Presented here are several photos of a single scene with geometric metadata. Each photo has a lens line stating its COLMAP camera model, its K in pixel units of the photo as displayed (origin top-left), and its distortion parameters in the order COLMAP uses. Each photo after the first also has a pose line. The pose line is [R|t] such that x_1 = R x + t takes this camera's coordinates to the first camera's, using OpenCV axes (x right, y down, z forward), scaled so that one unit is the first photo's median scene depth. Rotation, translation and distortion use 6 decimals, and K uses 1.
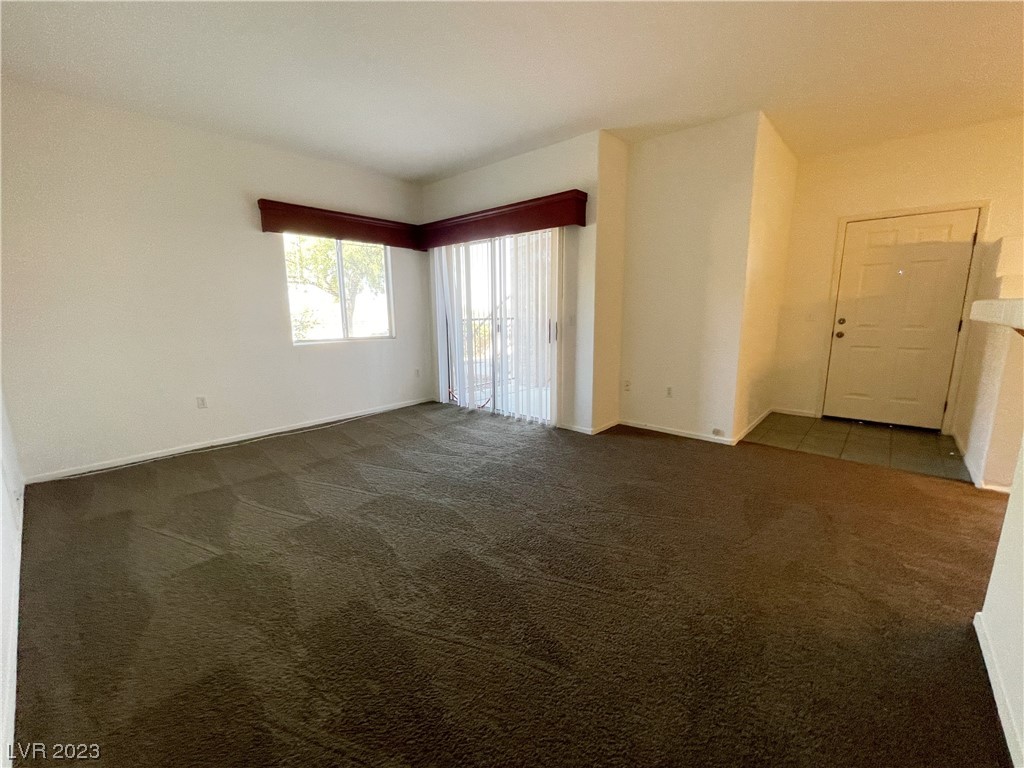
lens RADIAL K [[418.0, 0, 512.0], [0, 418.0, 384.0], [0, 0, 1]] dist [-0.002541, -0.000019]
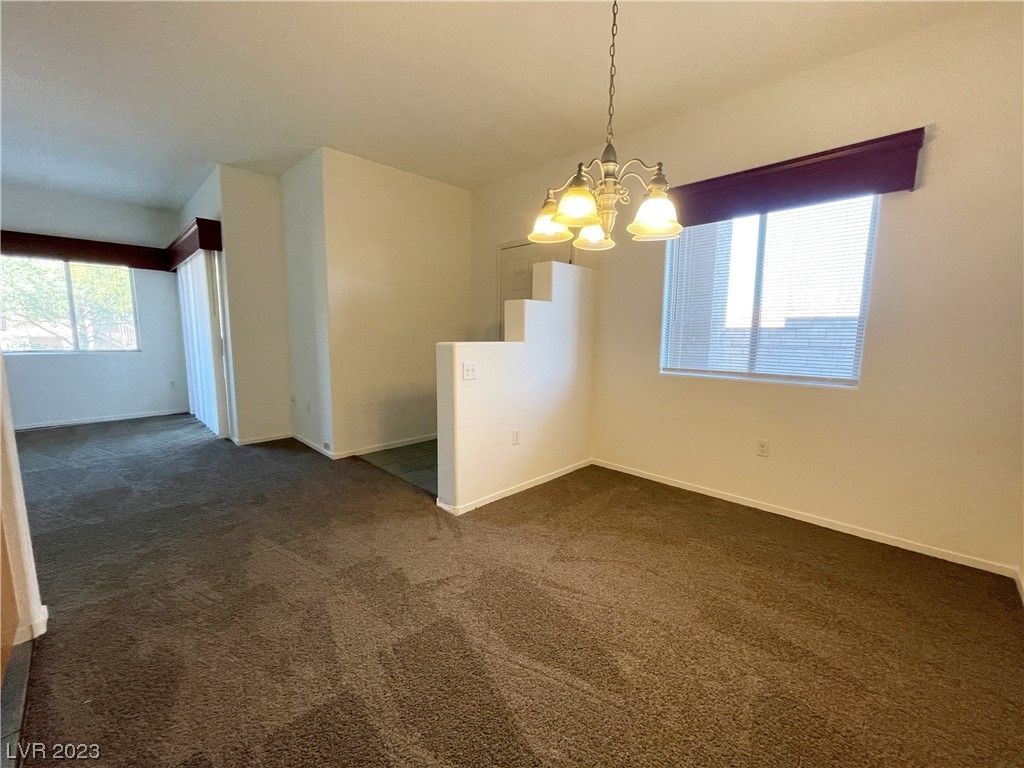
lens RADIAL K [[418.0, 0, 512.0], [0, 418.0, 384.0], [0, 0, 1]] dist [-0.002541, -0.000019]
pose [[0.997944, 0.025888, -0.058636, 0.936157], [-0.028598, 0.998538, -0.045866, -0.006399], [0.057363, 0.047449, 0.997225, -0.018347]]
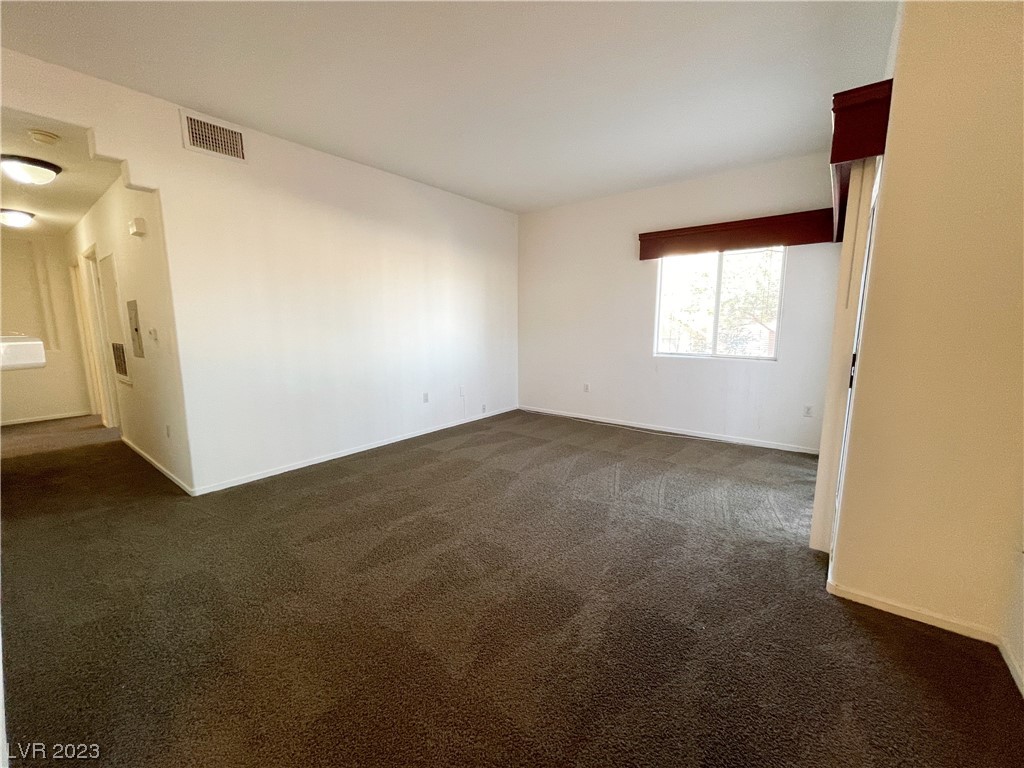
lens RADIAL K [[418.0, 0, 512.0], [0, 418.0, 384.0], [0, 0, 1]] dist [-0.002541, -0.000019]
pose [[0.066410, 0.155528, -0.985597, 0.604457], [-0.172895, 0.974629, 0.142148, -0.117515], [0.982699, 0.160964, 0.091615, 0.555064]]
